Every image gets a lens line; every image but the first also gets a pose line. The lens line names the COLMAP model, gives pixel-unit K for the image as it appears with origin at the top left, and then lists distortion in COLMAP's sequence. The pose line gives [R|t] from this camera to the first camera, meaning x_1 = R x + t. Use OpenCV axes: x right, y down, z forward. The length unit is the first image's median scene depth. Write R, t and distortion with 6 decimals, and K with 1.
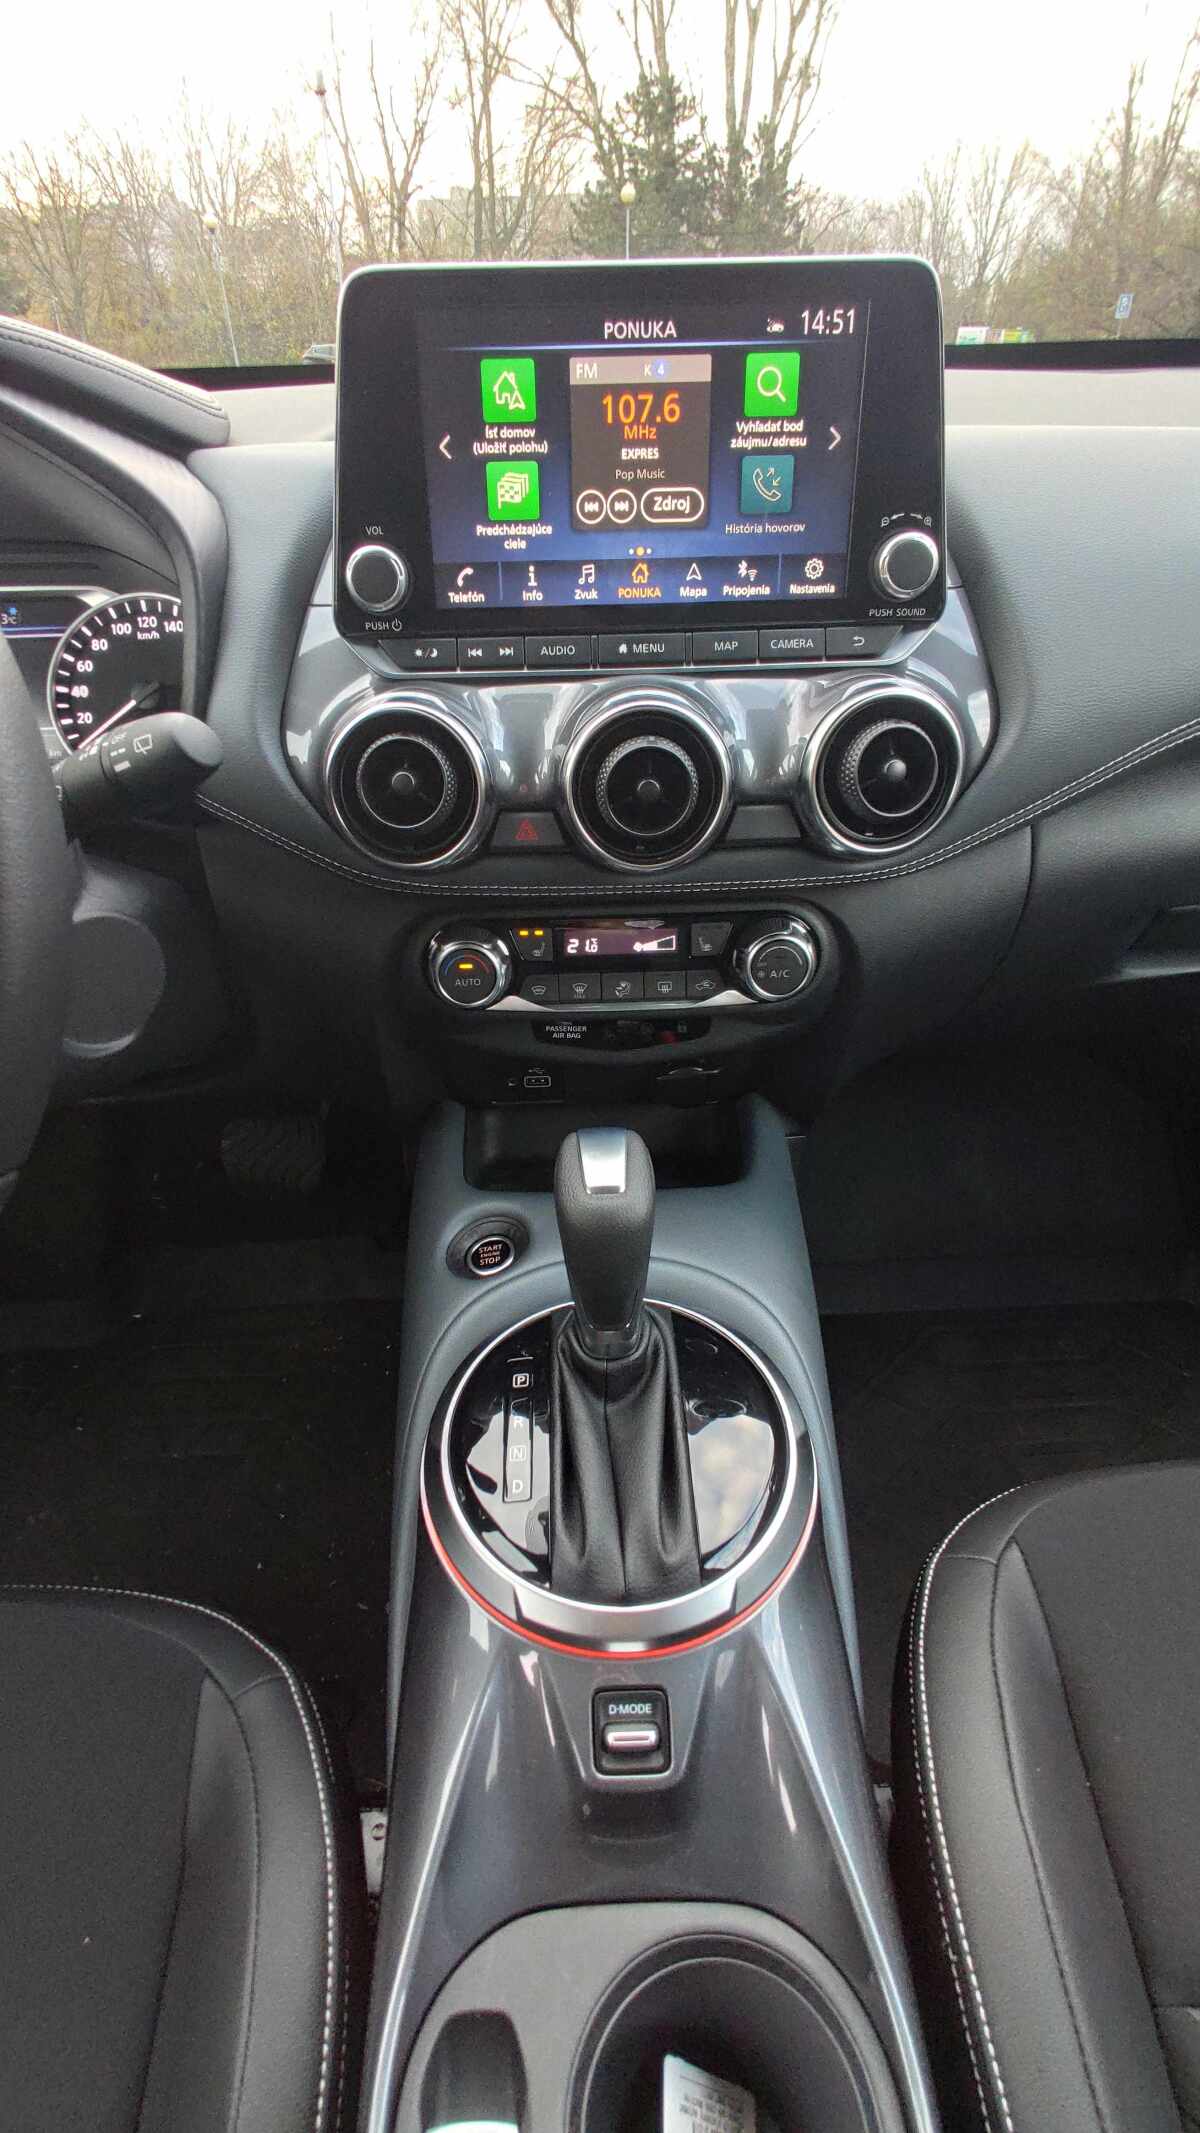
lens RADIAL K [[1051.8, 0, 587.0], [0, 1051.8, 1063.5], [0, 0, 1]] dist [-0.001566, -0.000006]
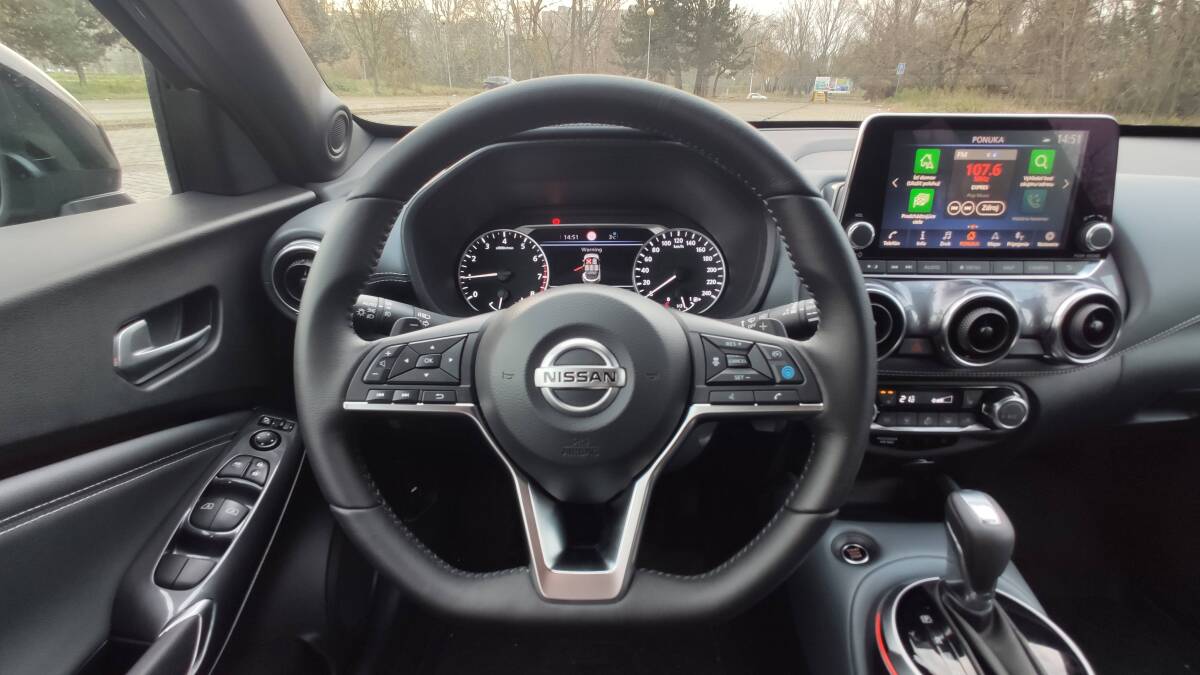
lens RADIAL K [[588.7, 0, 601.2], [0, 588.7, 344.6], [0, 0, 1]] dist [-0.001275, 0.000531]
pose [[0.999178, 0.034859, -0.020694, -0.695363], [-0.037928, 0.984078, -0.173645, 0.007496], [0.014312, 0.174287, 0.984591, -0.198088]]
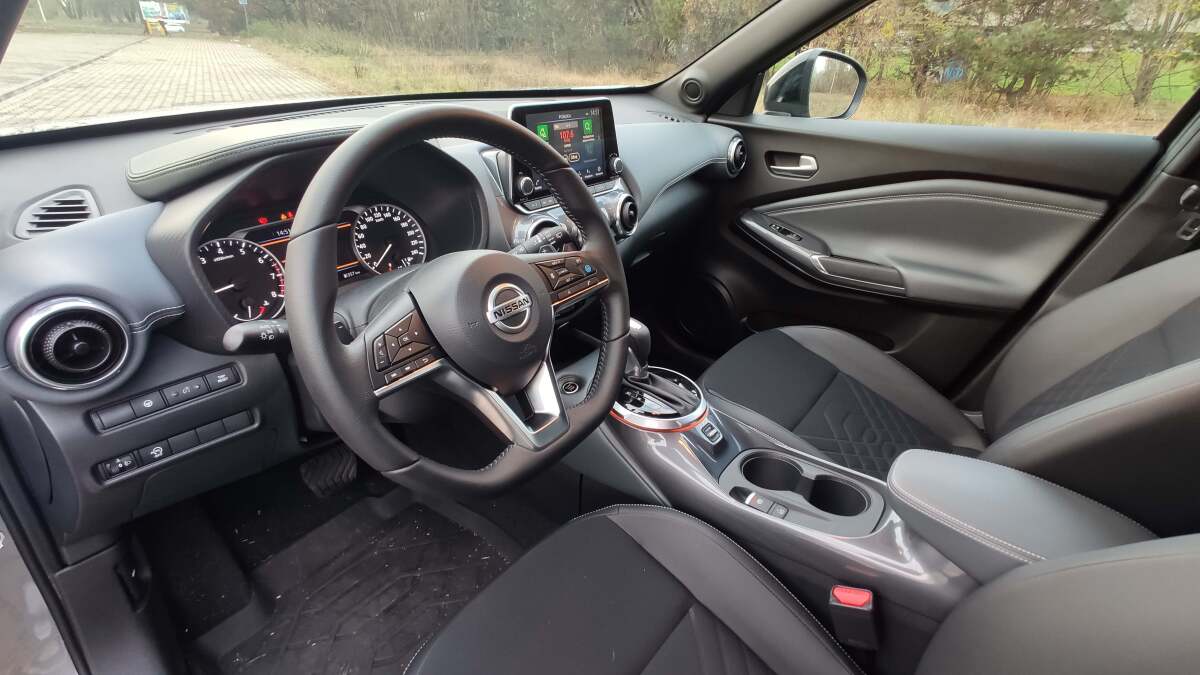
lens RADIAL K [[588.7, 0, 601.2], [0, 588.7, 344.6], [0, 0, 1]] dist [-0.001275, 0.000531]
pose [[0.626731, -0.324203, 0.708591, -1.523004], [0.388963, 0.918110, 0.076036, -0.036464], [-0.675215, 0.227961, 0.701511, -0.380693]]
